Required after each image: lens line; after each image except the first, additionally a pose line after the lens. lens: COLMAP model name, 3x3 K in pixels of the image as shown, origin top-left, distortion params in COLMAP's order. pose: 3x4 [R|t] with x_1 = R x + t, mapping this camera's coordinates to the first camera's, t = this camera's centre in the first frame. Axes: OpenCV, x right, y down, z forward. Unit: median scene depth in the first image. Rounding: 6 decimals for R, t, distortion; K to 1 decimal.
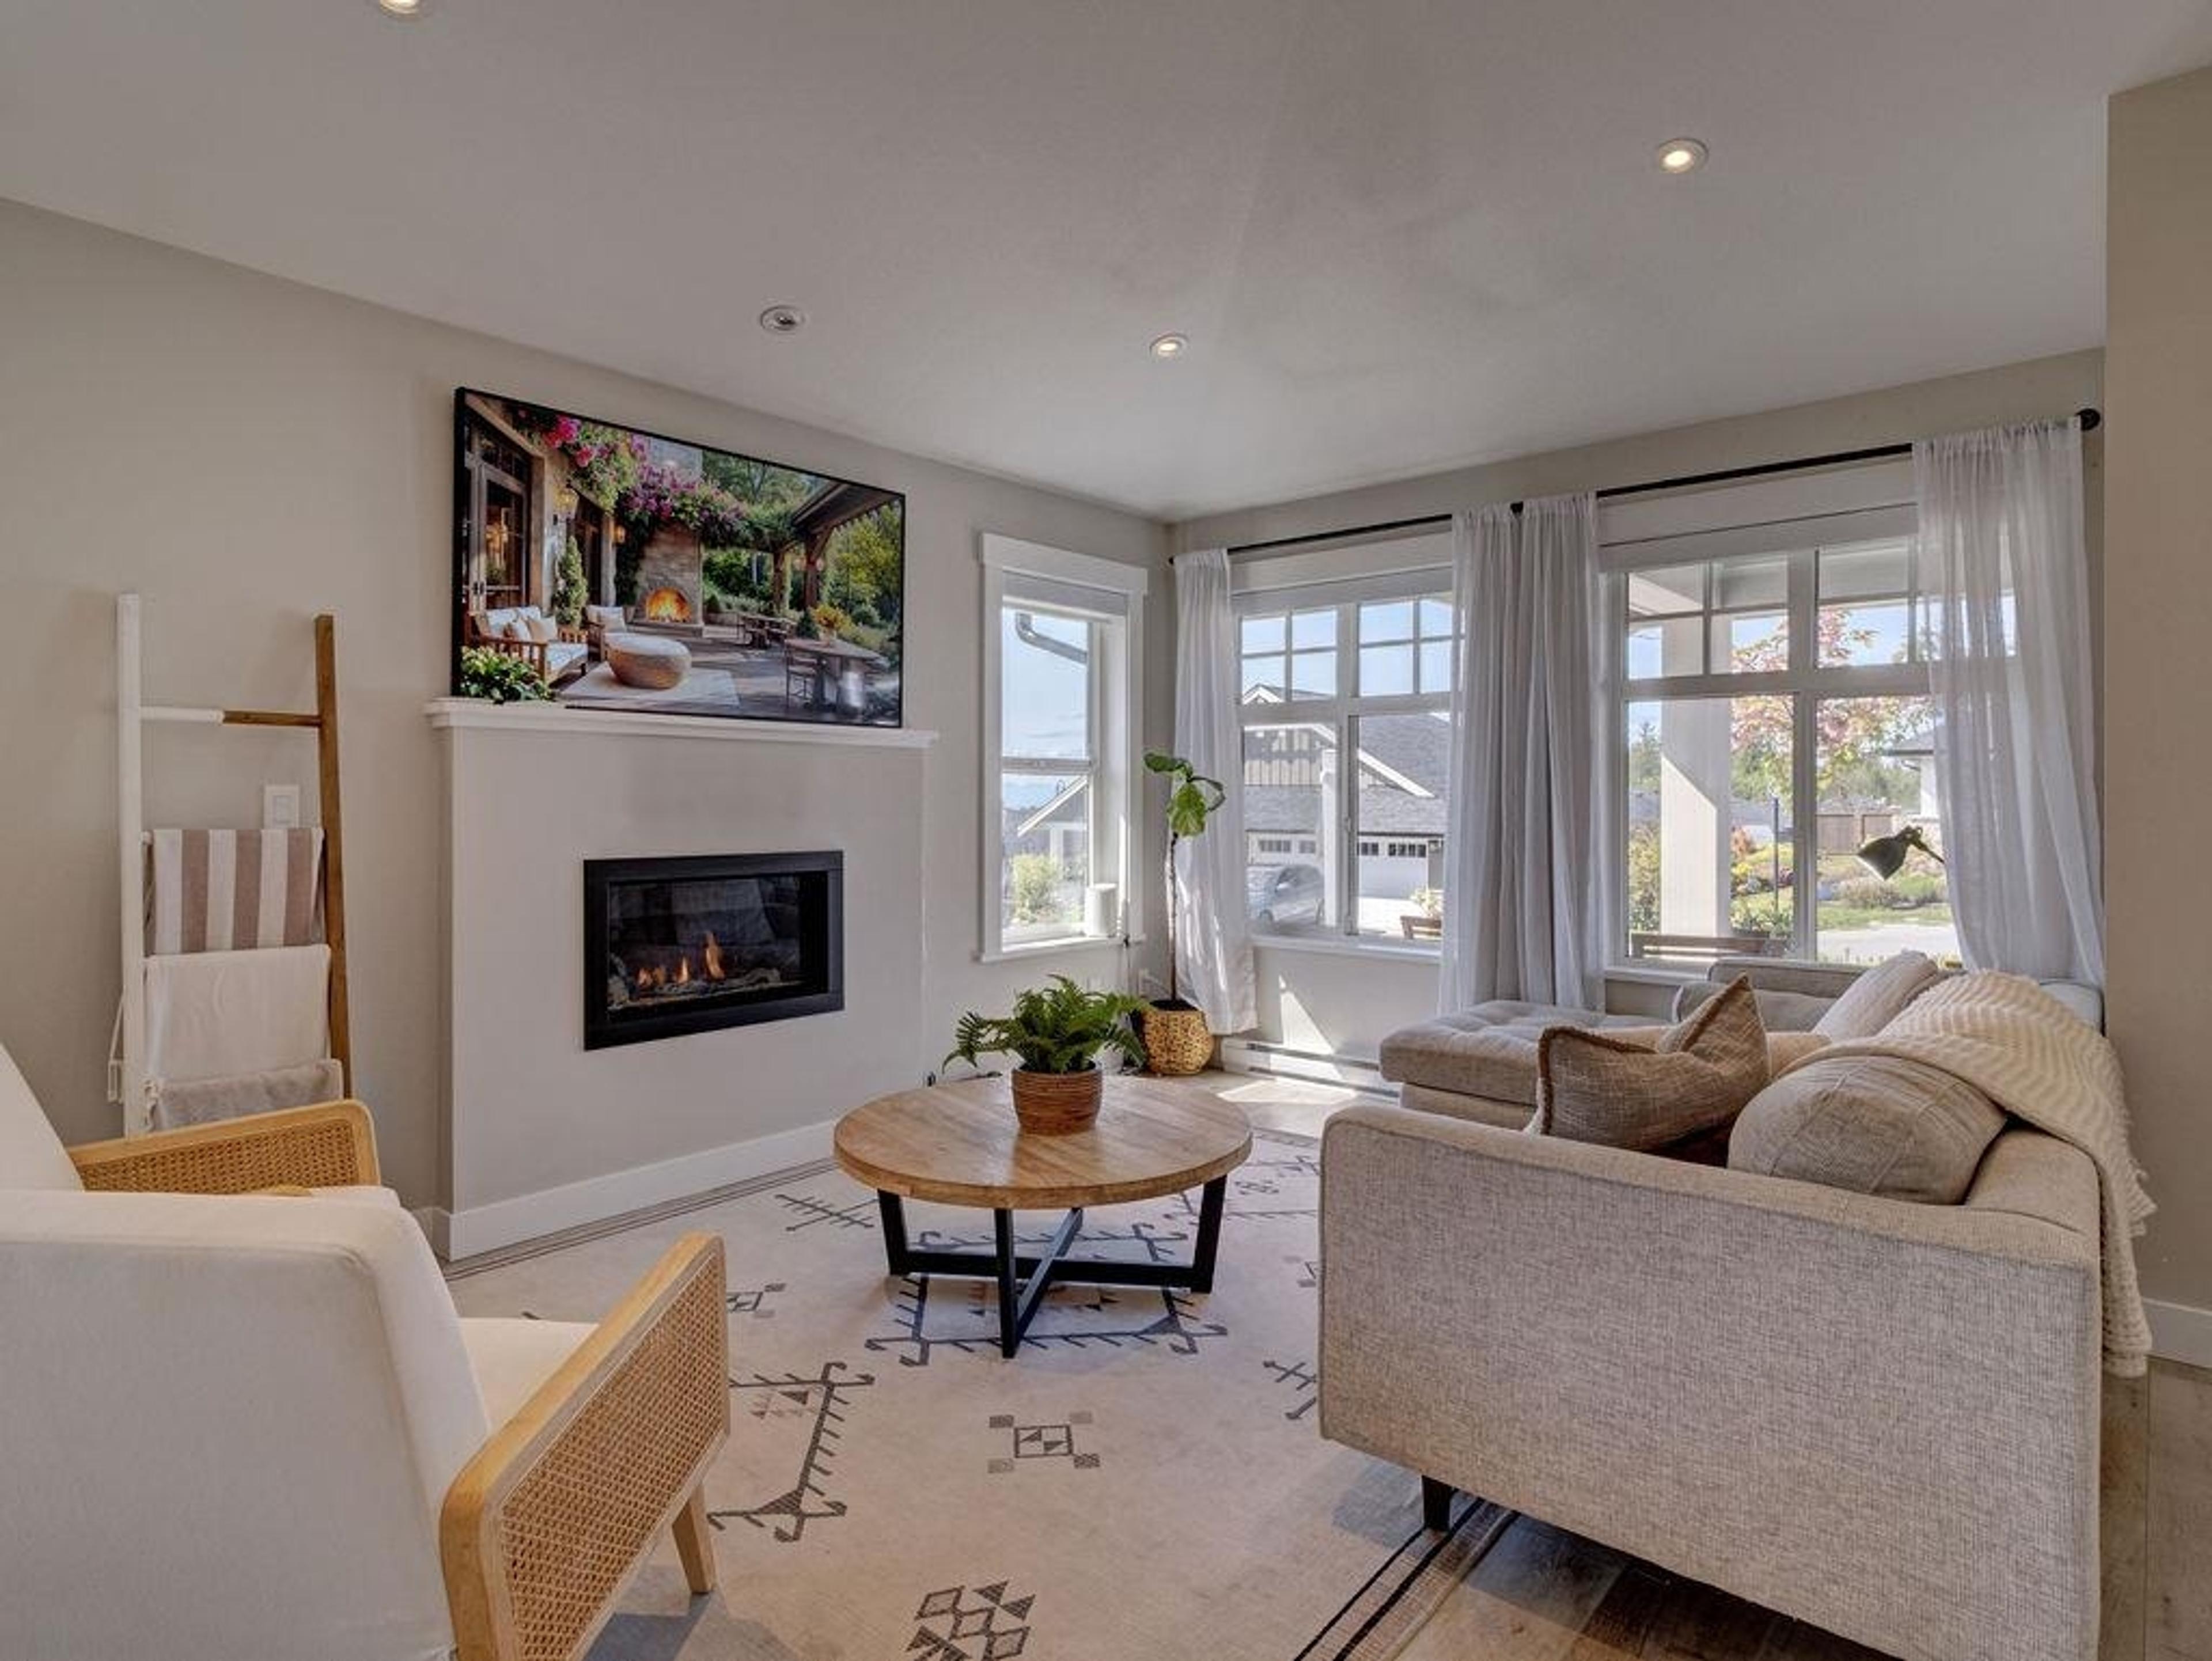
lens RADIAL K [[1180.4, 0, 1109.5], [0, 1180.4, 815.9], [0, 0, 1]] dist [-0.003205, -0.000694]
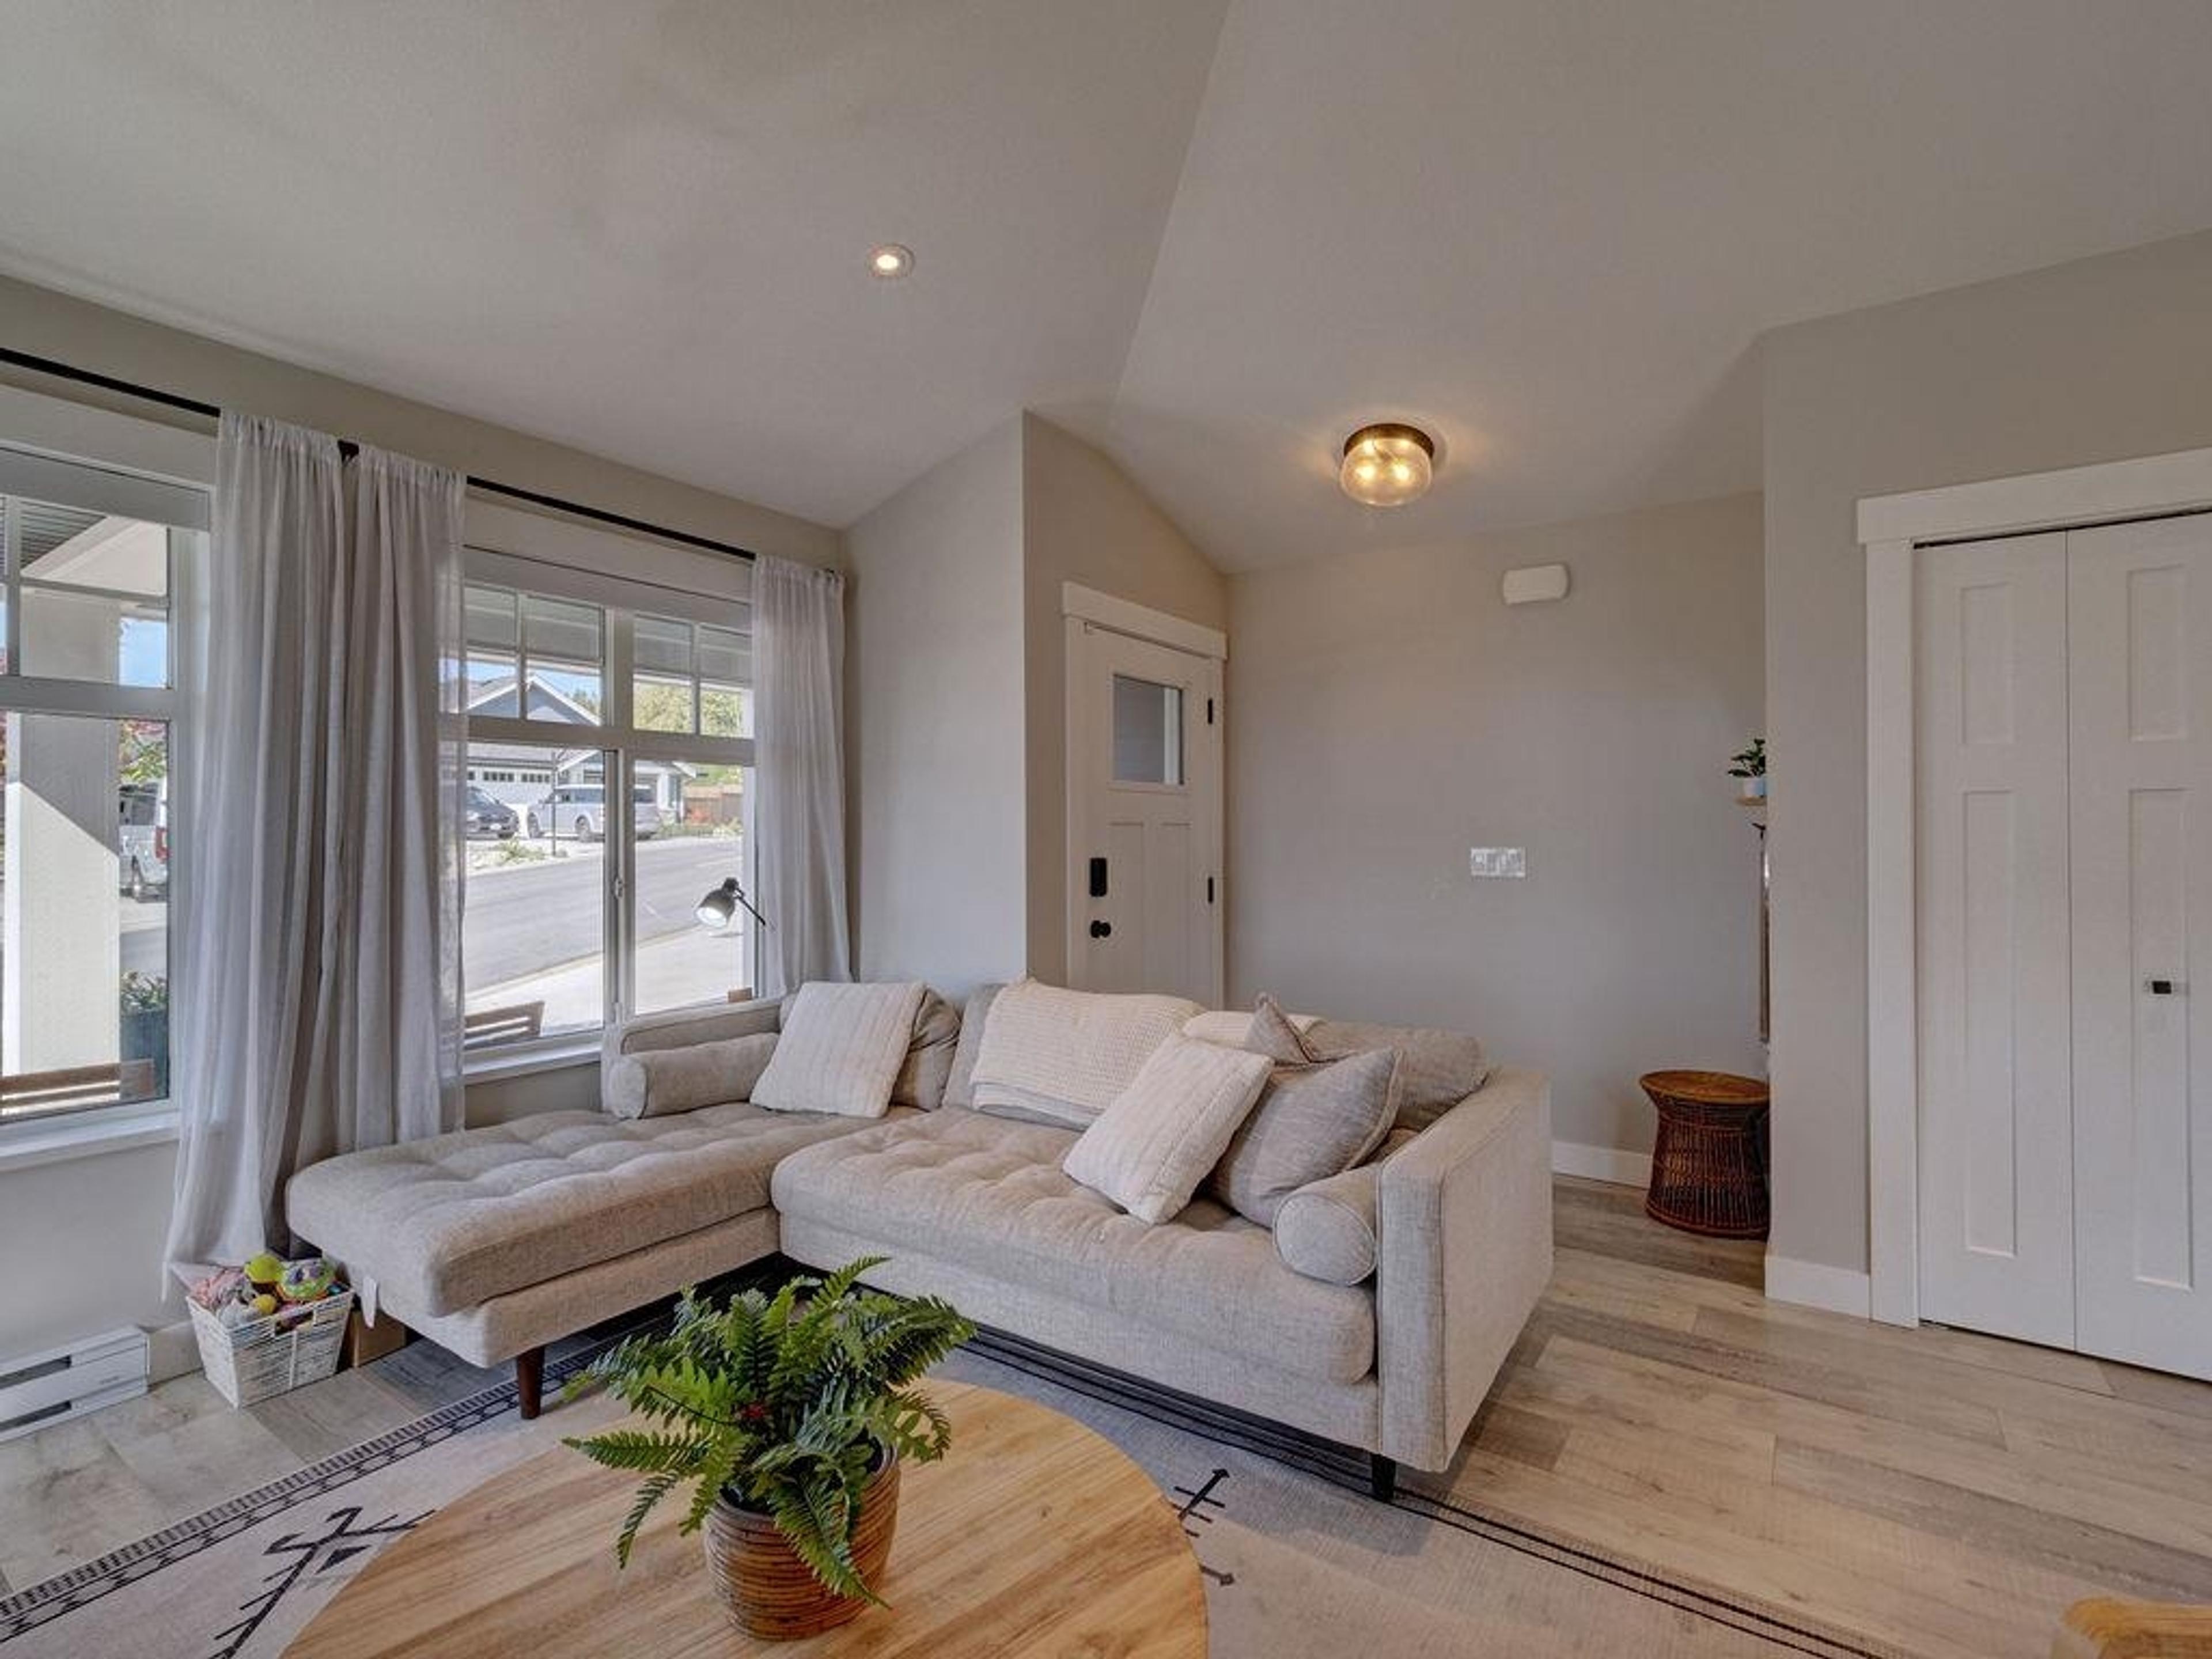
lens RADIAL K [[1055.4, 0, 1101.3], [0, 1055.4, 825.4], [0, 0, 1]] dist [-0.002703, -0.000529]
pose [[-0.111142, 0.002454, 0.993801, -0.344875], [0.009652, 0.999952, -0.001389, -0.031657], [-0.993758, 0.009438, -0.111161, 0.648284]]
